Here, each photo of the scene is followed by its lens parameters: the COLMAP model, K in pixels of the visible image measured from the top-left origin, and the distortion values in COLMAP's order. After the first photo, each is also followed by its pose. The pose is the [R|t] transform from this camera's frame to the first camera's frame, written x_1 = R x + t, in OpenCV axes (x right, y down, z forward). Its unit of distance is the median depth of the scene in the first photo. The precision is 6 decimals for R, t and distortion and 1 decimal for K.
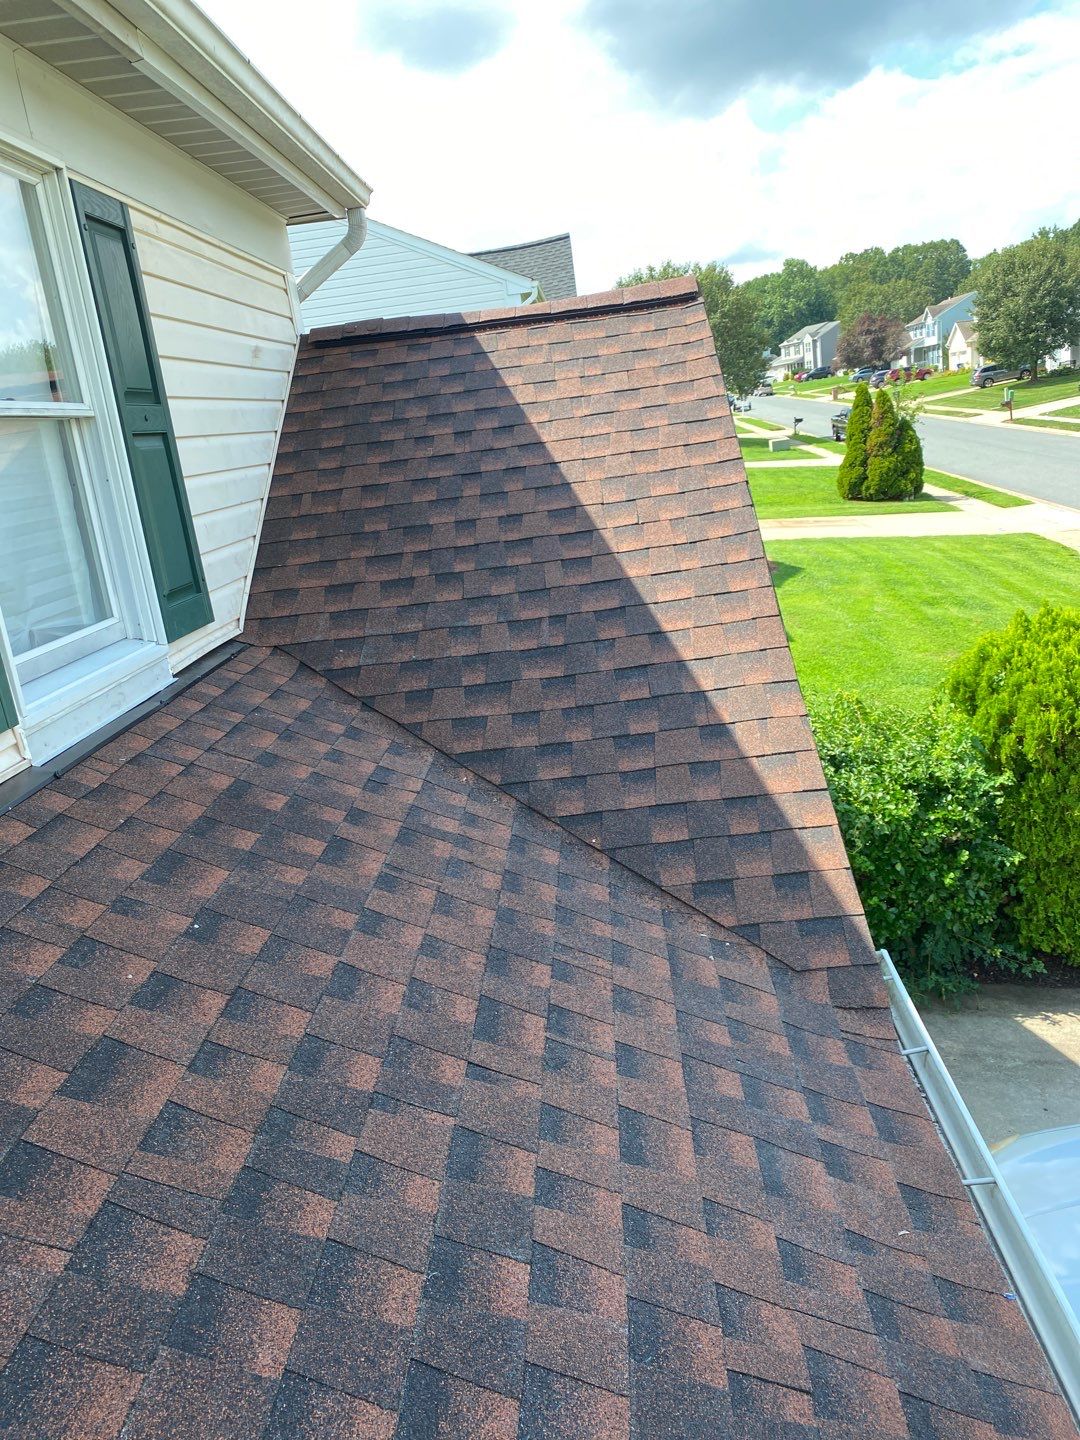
lens RADIAL K [[1059.9, 0, 540.0], [0, 1059.9, 720.0], [0, 0, 1]] dist [0.069724, -0.117871]
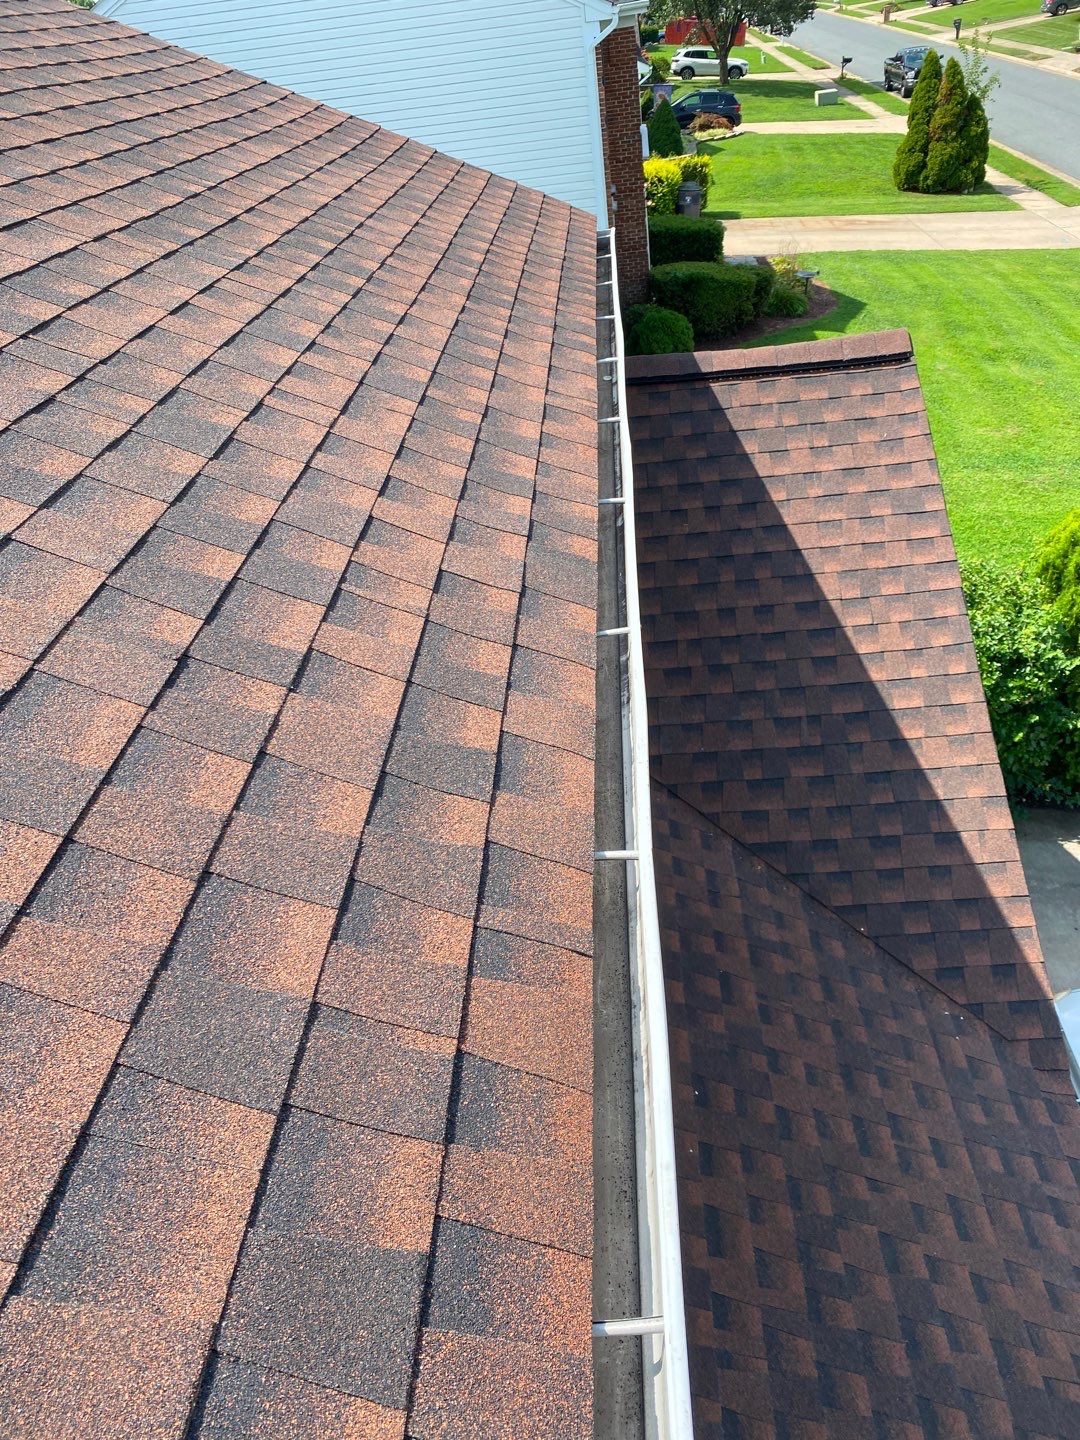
lens RADIAL K [[1052.7, 0, 540.0], [0, 1052.7, 720.0], [0, 0, 1]] dist [-0.007090, 0.008904]
pose [[0.999994, -0.001280, 0.003109, -0.288695], [0.000243, 0.949847, 0.312715, -0.445435], [-0.003353, -0.312713, 0.949842, -0.192551]]
